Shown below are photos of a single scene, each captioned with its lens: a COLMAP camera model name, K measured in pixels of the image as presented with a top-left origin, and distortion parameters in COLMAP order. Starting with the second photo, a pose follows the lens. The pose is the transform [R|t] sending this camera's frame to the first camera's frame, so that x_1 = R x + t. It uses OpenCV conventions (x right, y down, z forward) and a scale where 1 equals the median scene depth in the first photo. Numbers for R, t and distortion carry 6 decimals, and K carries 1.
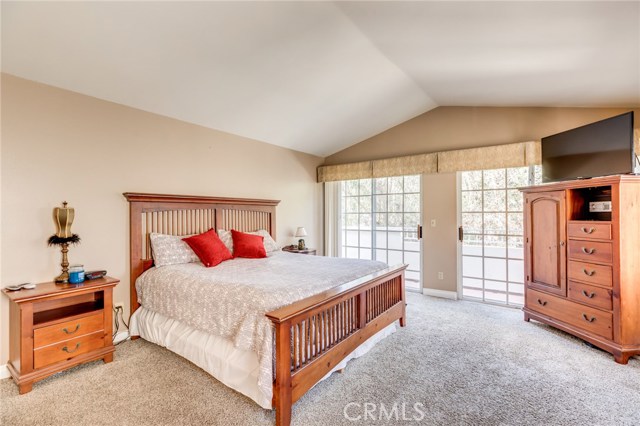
lens RADIAL K [[290.8, 0, 324.7], [0, 290.8, 213.0], [0, 0, 1]] dist [-0.001122, 0.000058]
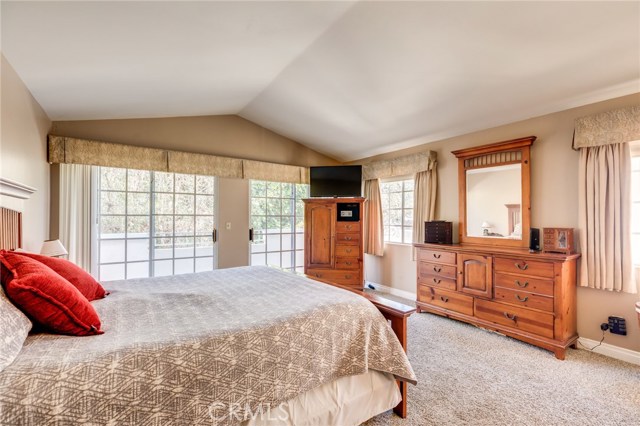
lens RADIAL K [[290.8, 0, 323.7], [0, 290.8, 215.4], [0, 0, 1]] dist [-0.001122, 0.000058]
pose [[0.312876, 0.009553, 0.949746, -0.609317], [-0.008883, 0.999935, -0.007131, 0.002840], [-0.949752, -0.006205, 0.312940, 0.443456]]
